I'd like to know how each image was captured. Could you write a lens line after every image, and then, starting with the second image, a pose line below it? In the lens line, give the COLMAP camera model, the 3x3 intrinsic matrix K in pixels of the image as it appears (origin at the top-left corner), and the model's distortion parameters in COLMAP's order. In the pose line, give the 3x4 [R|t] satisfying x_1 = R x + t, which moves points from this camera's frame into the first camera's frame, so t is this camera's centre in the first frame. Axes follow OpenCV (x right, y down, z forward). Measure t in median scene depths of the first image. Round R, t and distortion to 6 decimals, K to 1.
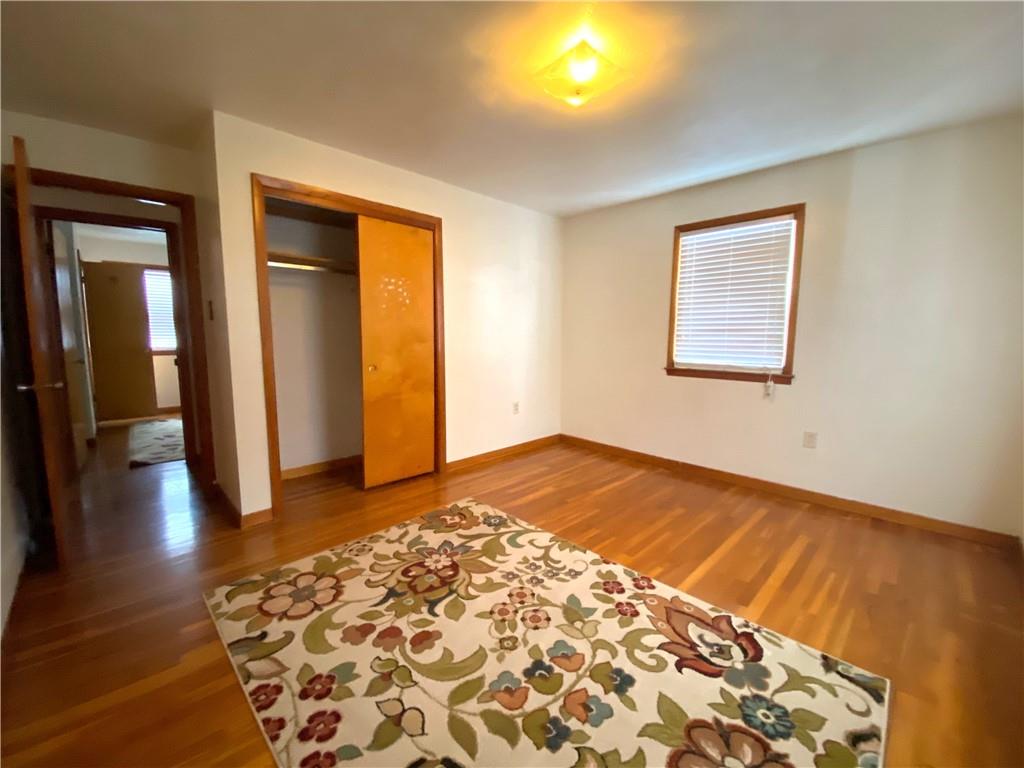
lens RADIAL K [[415.7, 0, 509.5], [0, 415.7, 384.2], [0, 0, 1]] dist [0.019519, -0.019626]
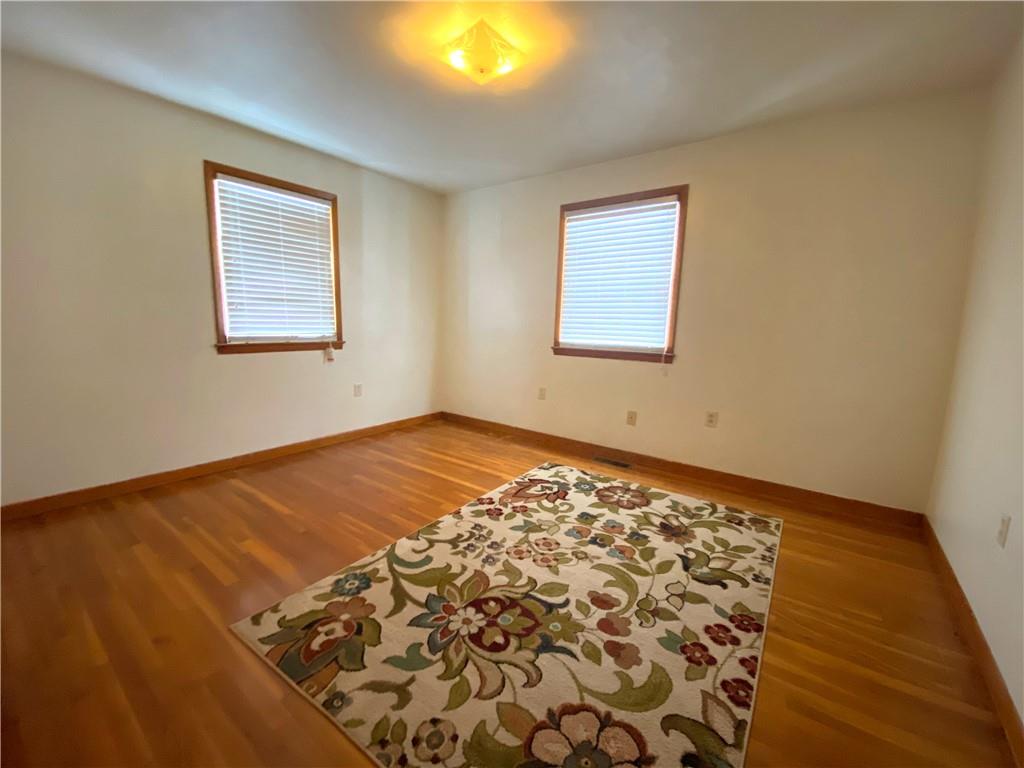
lens RADIAL K [[415.7, 0, 509.5], [0, 415.7, 384.2], [0, 0, 1]] dist [0.019519, -0.019626]
pose [[-0.159581, -0.170200, 0.972402, -1.017925], [0.093310, 0.978015, 0.186495, -0.132834], [-0.982765, 0.120496, -0.140191, 1.213695]]
